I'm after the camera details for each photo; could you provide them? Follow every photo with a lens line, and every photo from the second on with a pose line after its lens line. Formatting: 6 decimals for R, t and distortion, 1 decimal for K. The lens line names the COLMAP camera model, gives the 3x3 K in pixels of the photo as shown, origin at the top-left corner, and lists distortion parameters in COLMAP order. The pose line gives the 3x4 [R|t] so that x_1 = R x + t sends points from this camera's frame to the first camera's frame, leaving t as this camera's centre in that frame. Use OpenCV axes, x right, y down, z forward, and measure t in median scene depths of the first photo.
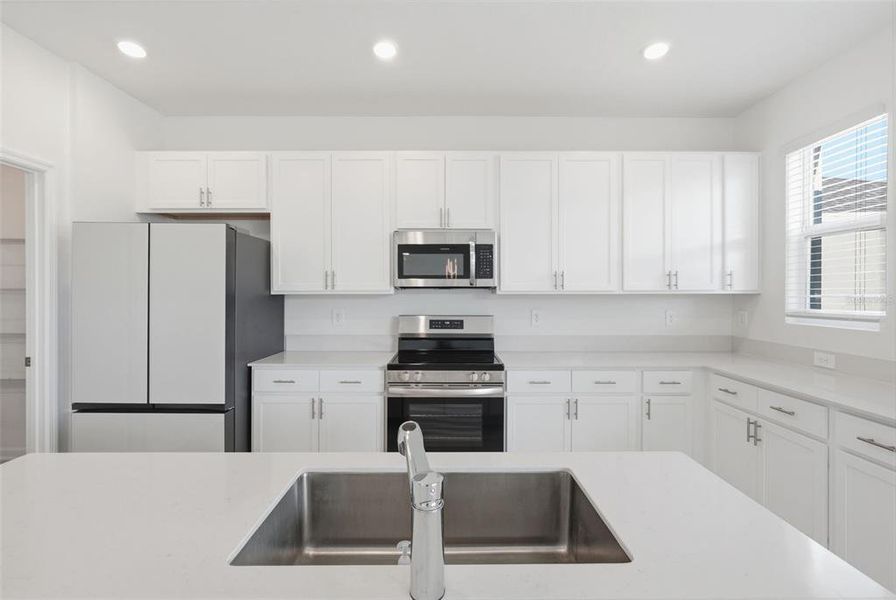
lens RADIAL K [[405.4, 0, 448.2], [0, 405.4, 294.2], [0, 0, 1]] dist [0.002580, 0.001279]
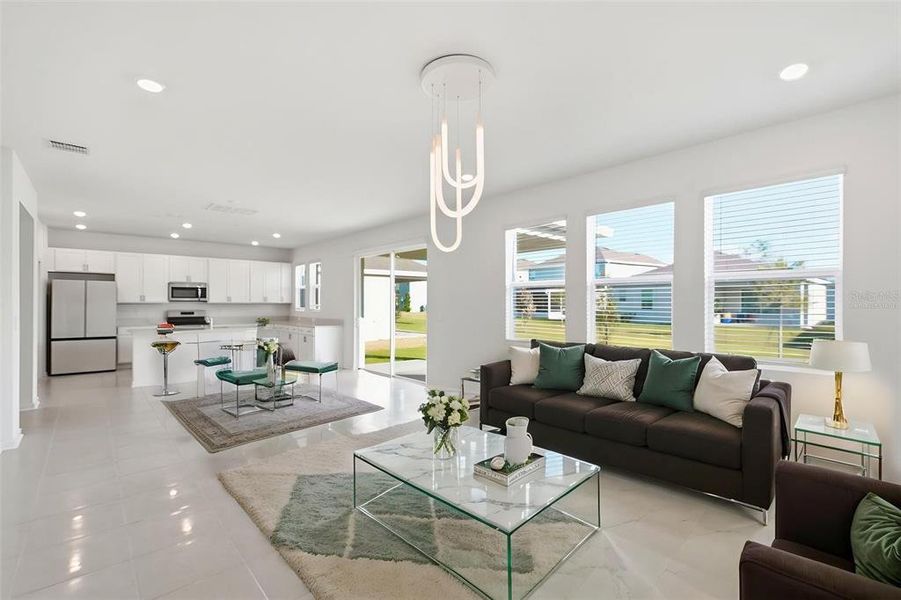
lens RADIAL K [[407.6, 0, 450.5], [0, 407.6, 301.3], [0, 0, 1]] dist [0.002580, 0.001279]
pose [[0.742796, 0.006164, 0.669489, -0.615568], [-0.001522, 0.999971, -0.007517, 0.006582], [-0.669516, 0.004564, 0.742784, -2.683023]]
